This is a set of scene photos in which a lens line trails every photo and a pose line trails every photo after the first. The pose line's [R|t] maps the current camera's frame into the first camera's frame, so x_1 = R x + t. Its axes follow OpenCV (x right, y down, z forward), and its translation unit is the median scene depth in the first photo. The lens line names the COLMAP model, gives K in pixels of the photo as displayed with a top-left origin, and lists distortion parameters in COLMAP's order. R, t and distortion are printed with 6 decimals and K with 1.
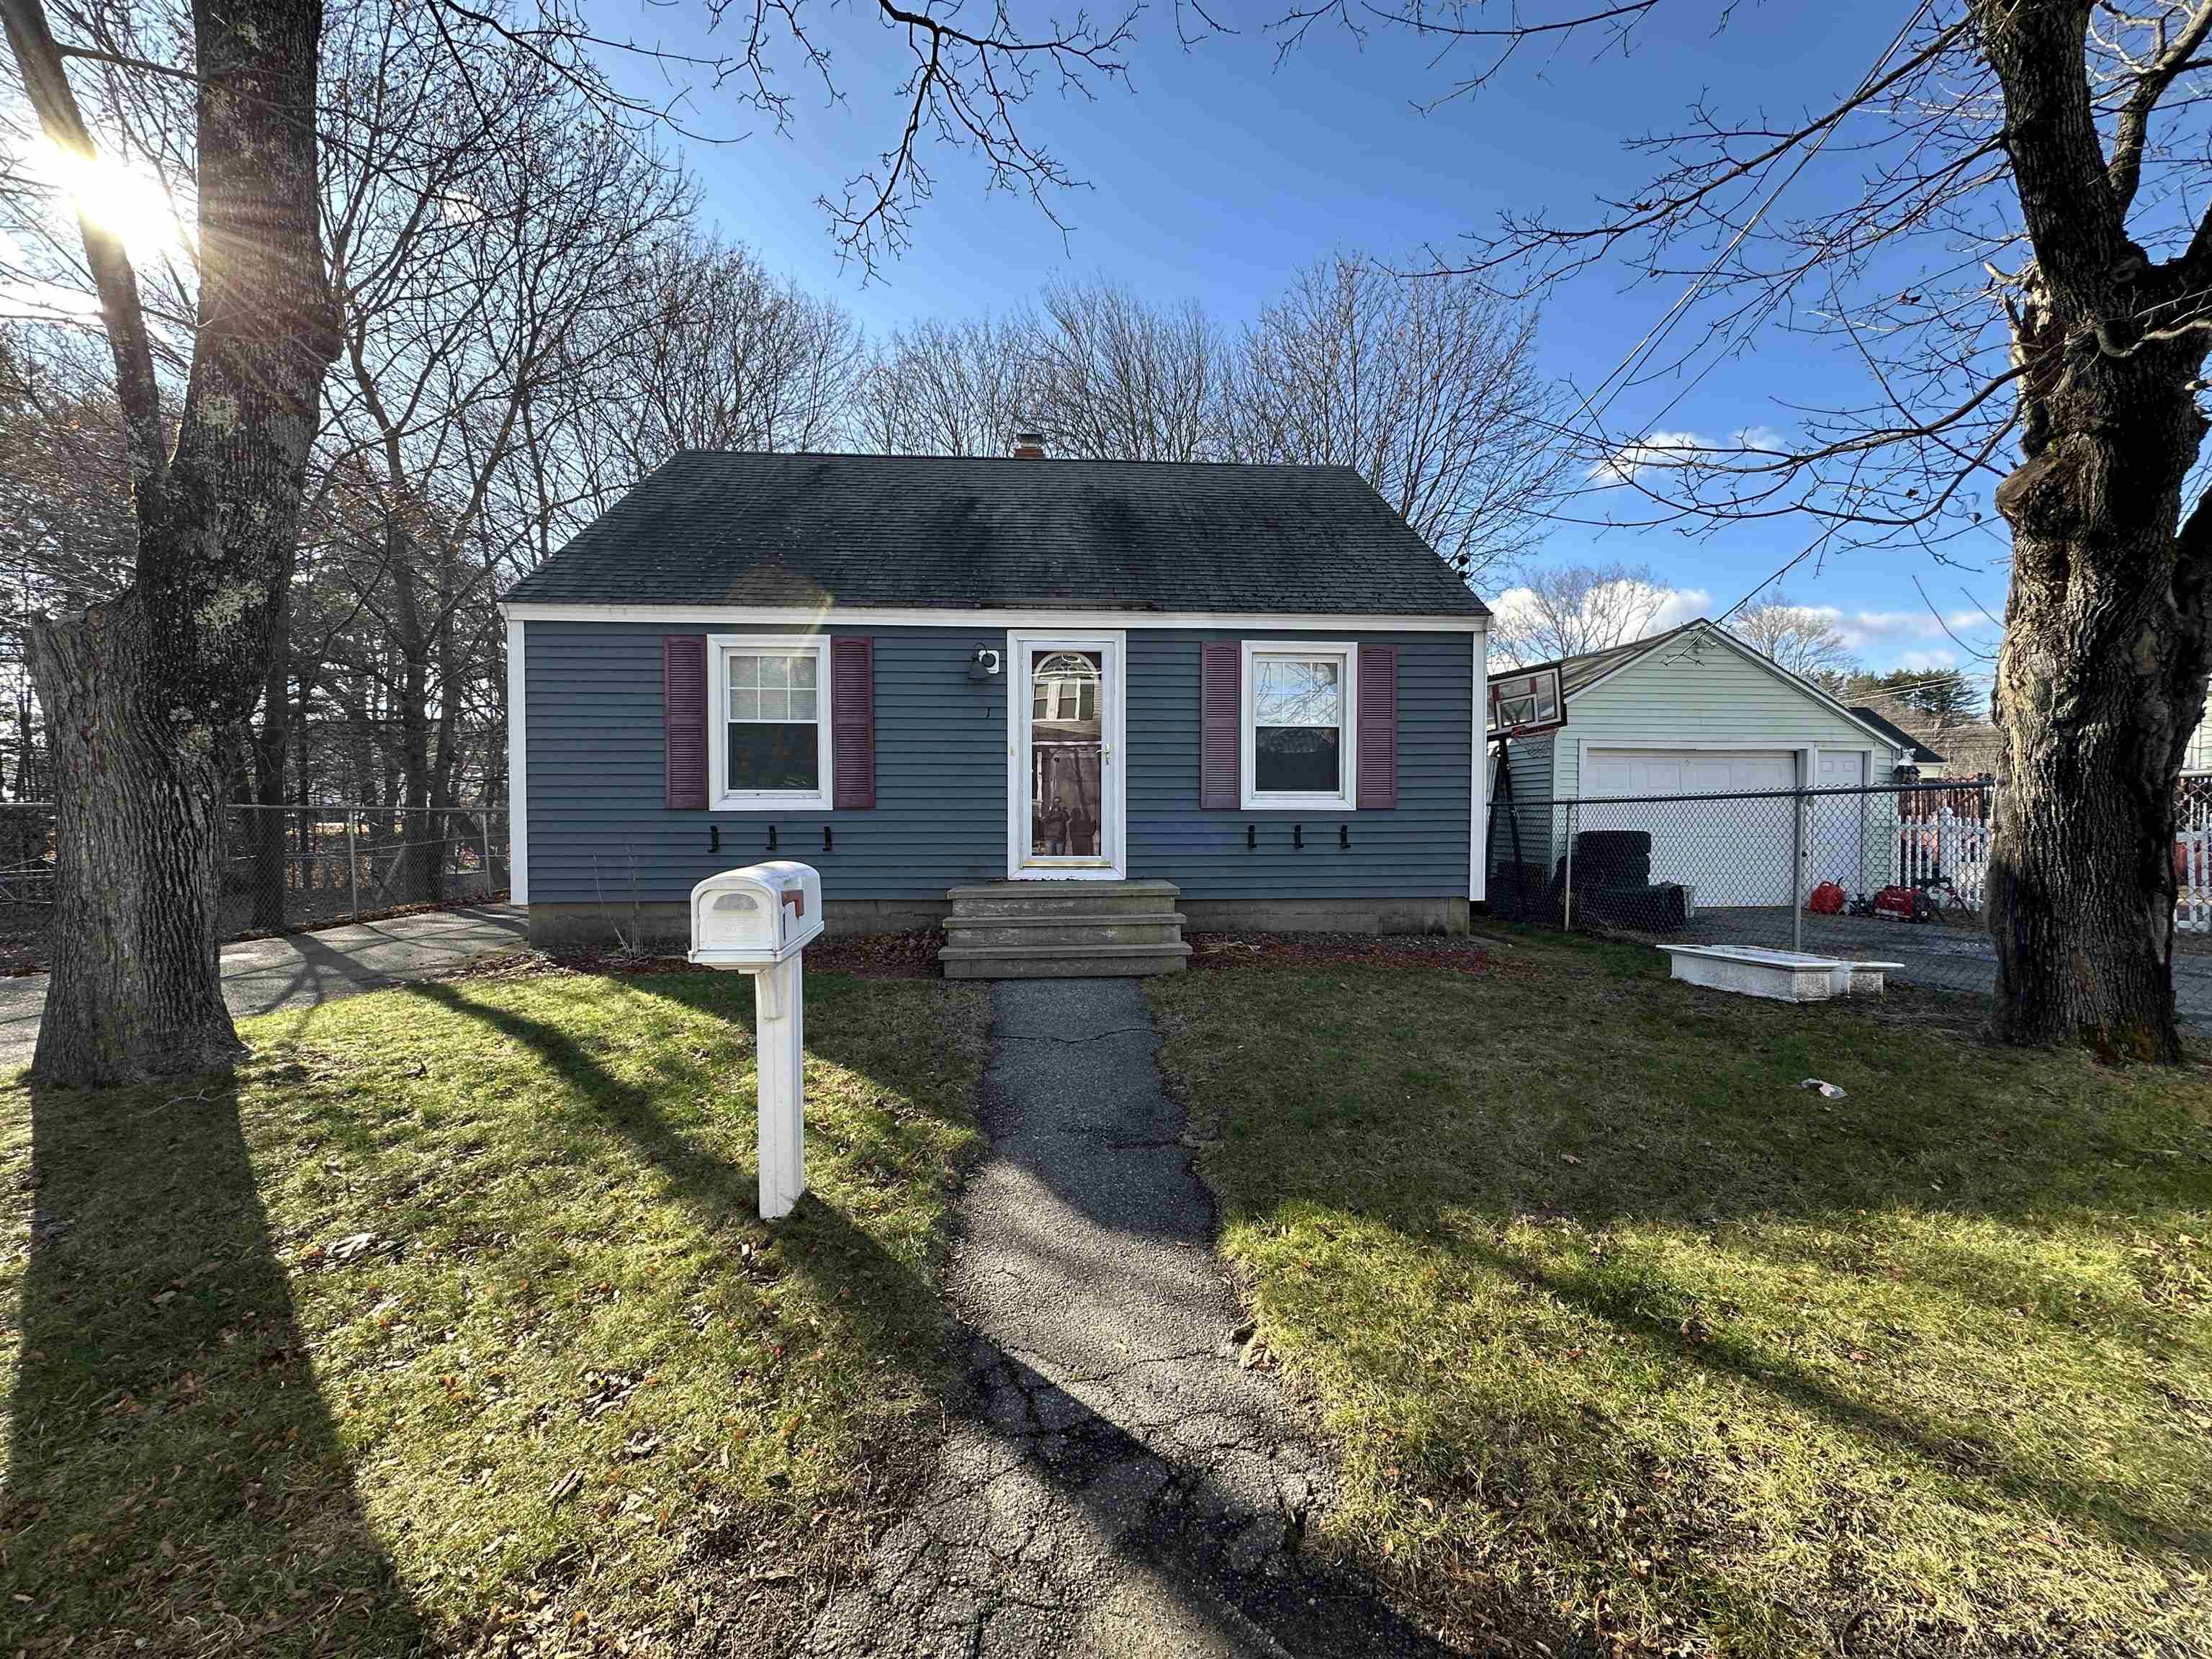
lens RADIAL K [[881.4, 0, 1106.0], [0, 881.4, 829.5], [0, 0, 1]] dist [-0.003624, 0.000493]
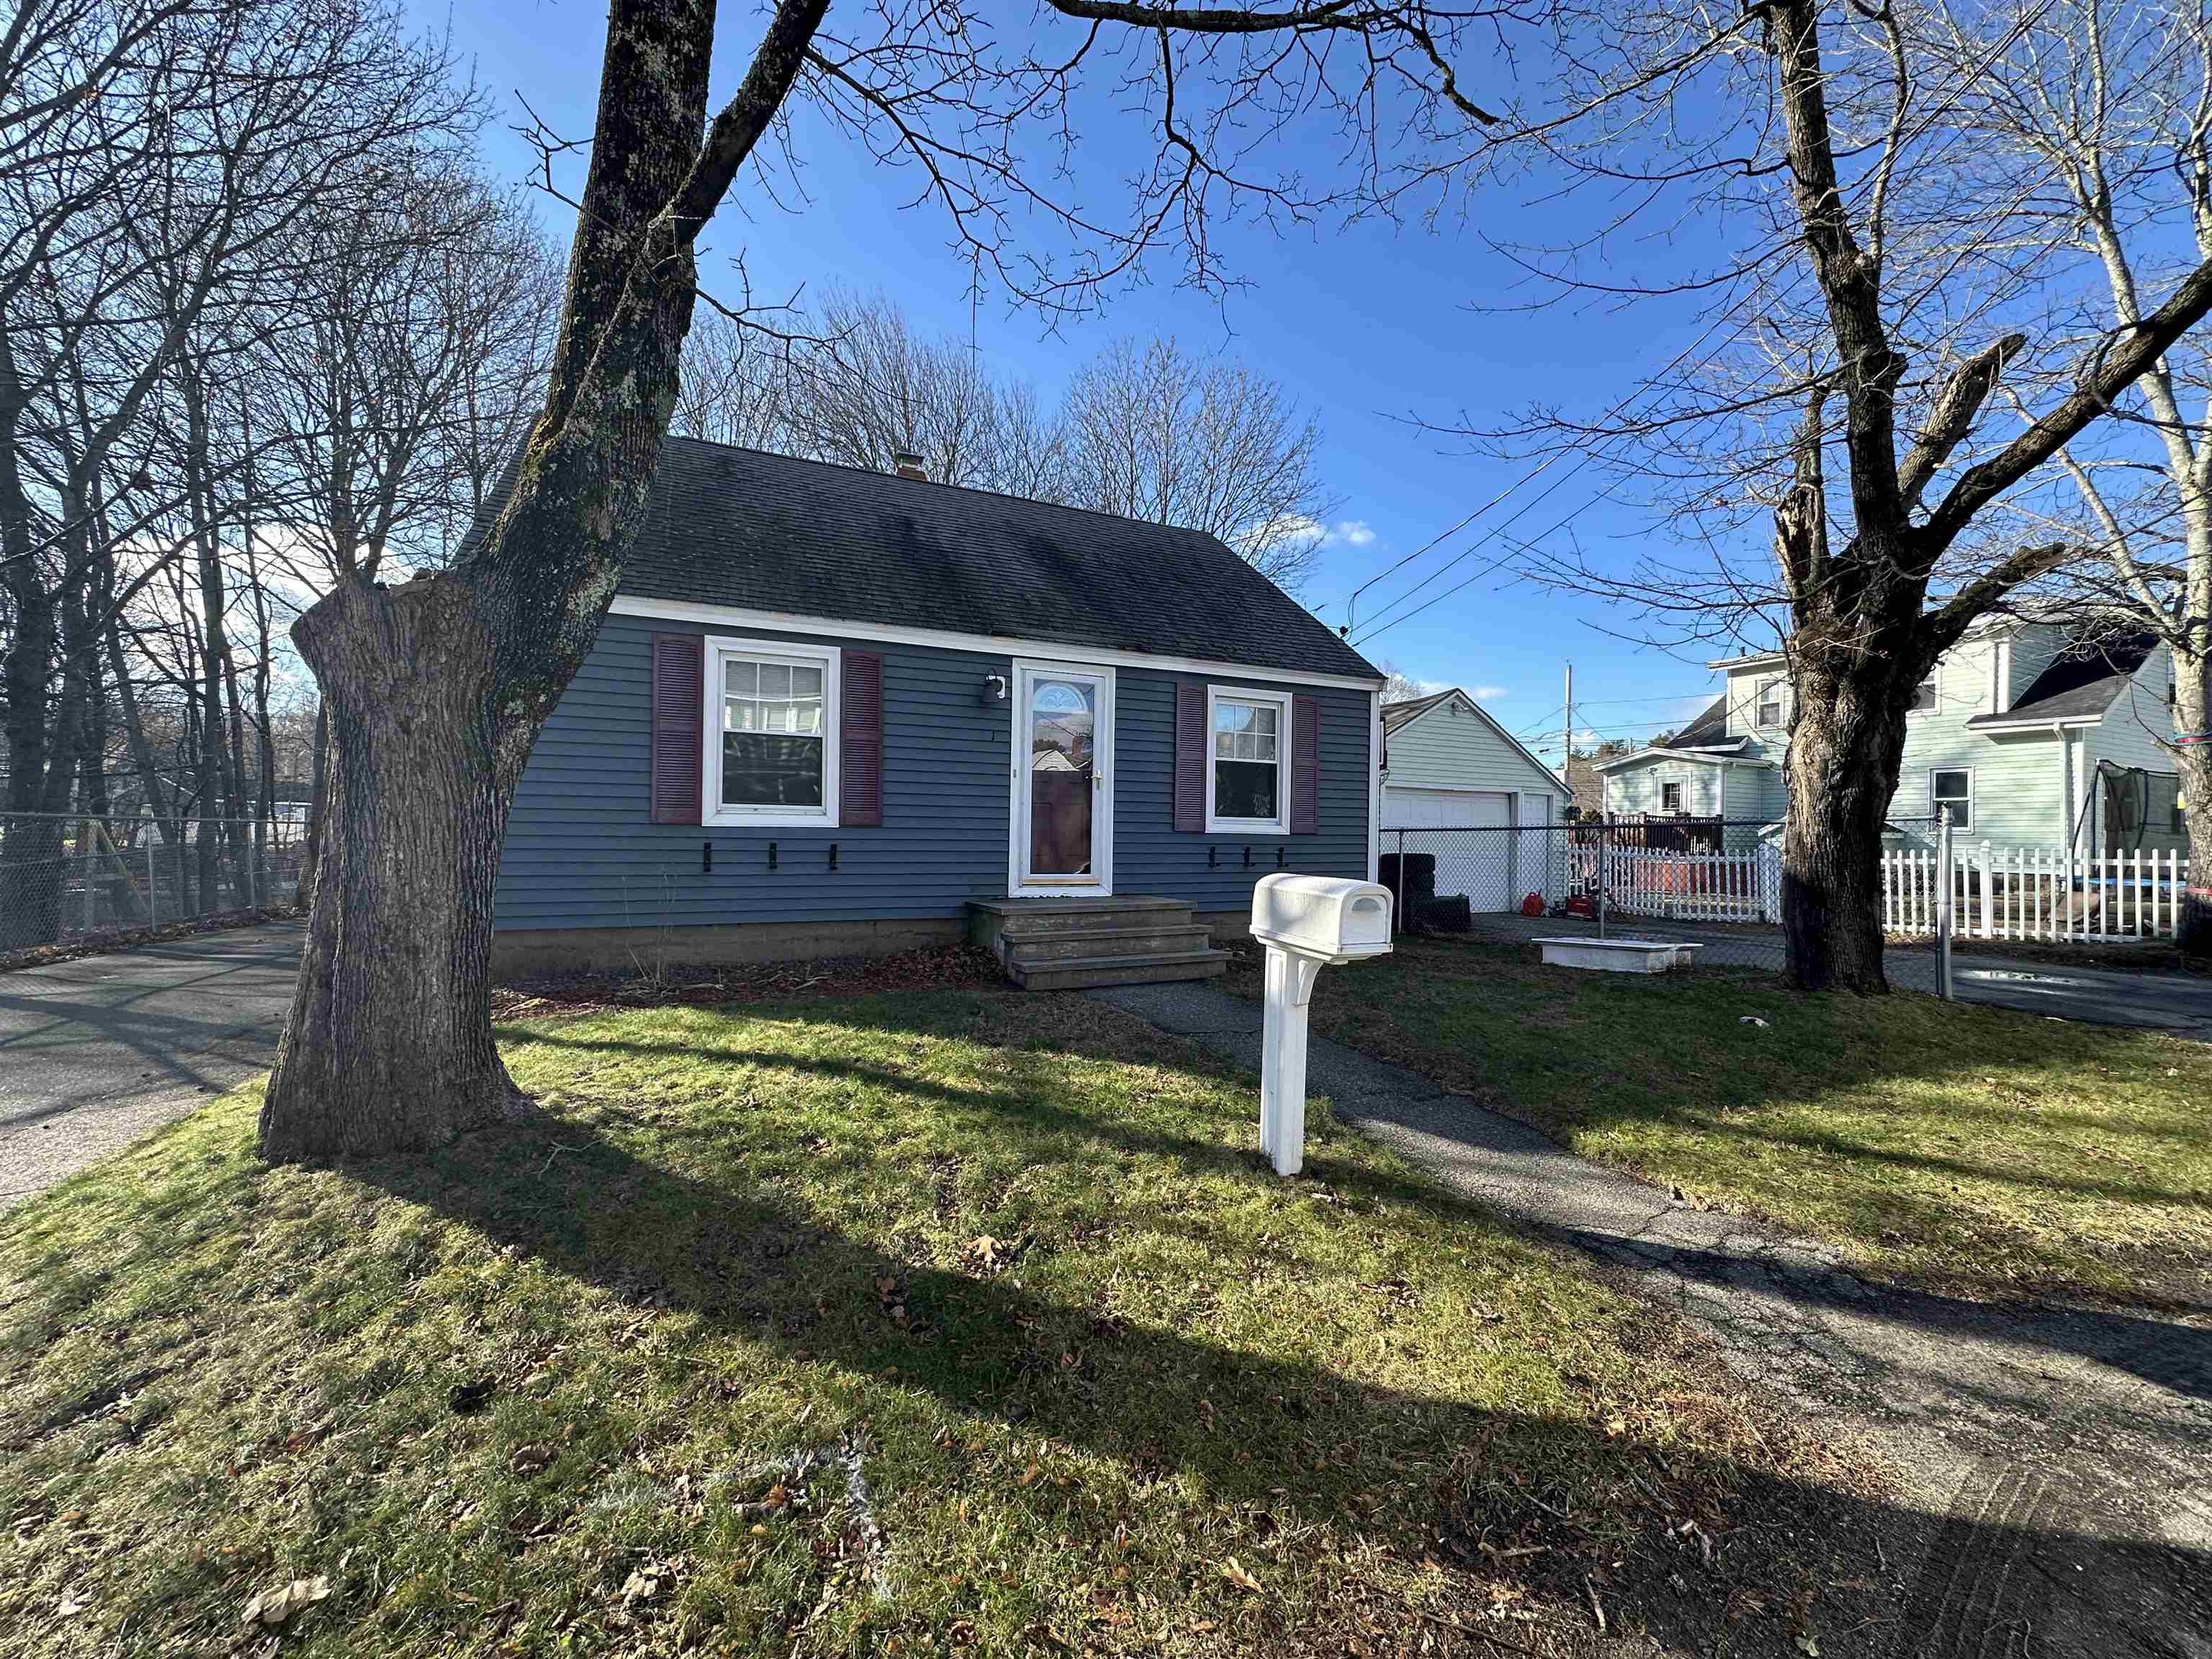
lens RADIAL K [[881.4, 0, 1106.0], [0, 881.4, 829.5], [0, 0, 1]] dist [-0.003624, 0.000493]
pose [[0.930120, 0.015005, 0.366949, -0.393867], [-0.005857, 0.999644, -0.026031, 0.003575], [-0.367209, 0.022063, 0.929877, -0.007415]]
